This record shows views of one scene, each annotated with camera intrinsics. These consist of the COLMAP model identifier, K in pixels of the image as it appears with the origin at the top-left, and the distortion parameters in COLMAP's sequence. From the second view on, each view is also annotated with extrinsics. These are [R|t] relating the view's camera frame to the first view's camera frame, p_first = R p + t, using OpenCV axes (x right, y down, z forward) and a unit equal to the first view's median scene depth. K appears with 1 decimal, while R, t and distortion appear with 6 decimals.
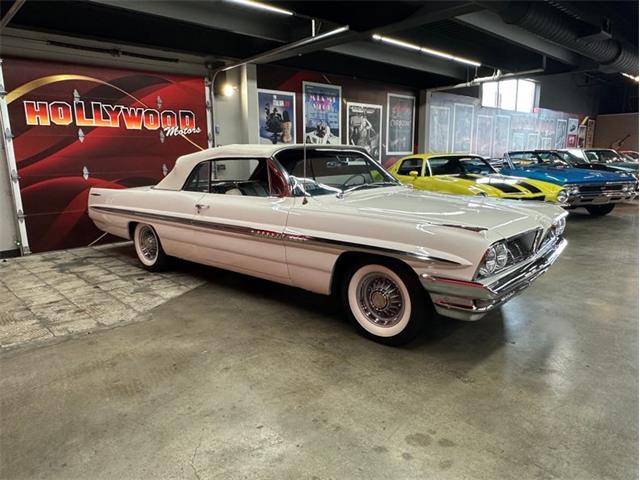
lens RADIAL K [[445.0, 0, 316.1], [0, 445.0, 242.0], [0, 0, 1]] dist [0.016760, -0.015749]
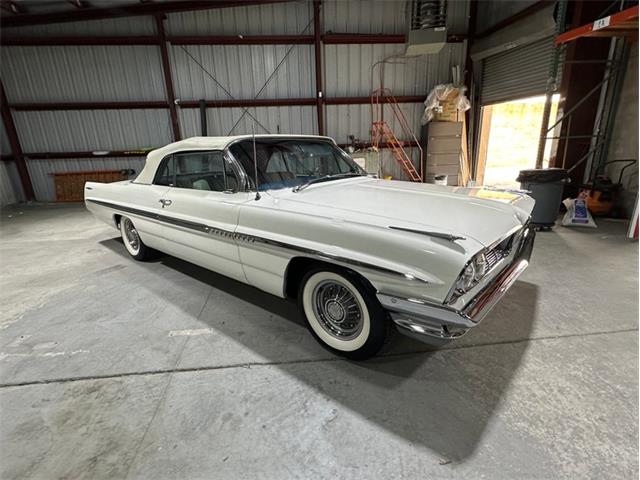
lens RADIAL K [[318.0, 0, 318.7], [0, 318.0, 243.8], [0, 0, 1]] dist [-0.011558, 0.004996]
pose [[0.999705, -0.019479, 0.014523, 0.069733], [0.018021, 0.995358, 0.094536, -0.042434], [-0.016297, -0.094246, 0.995416, 0.256653]]
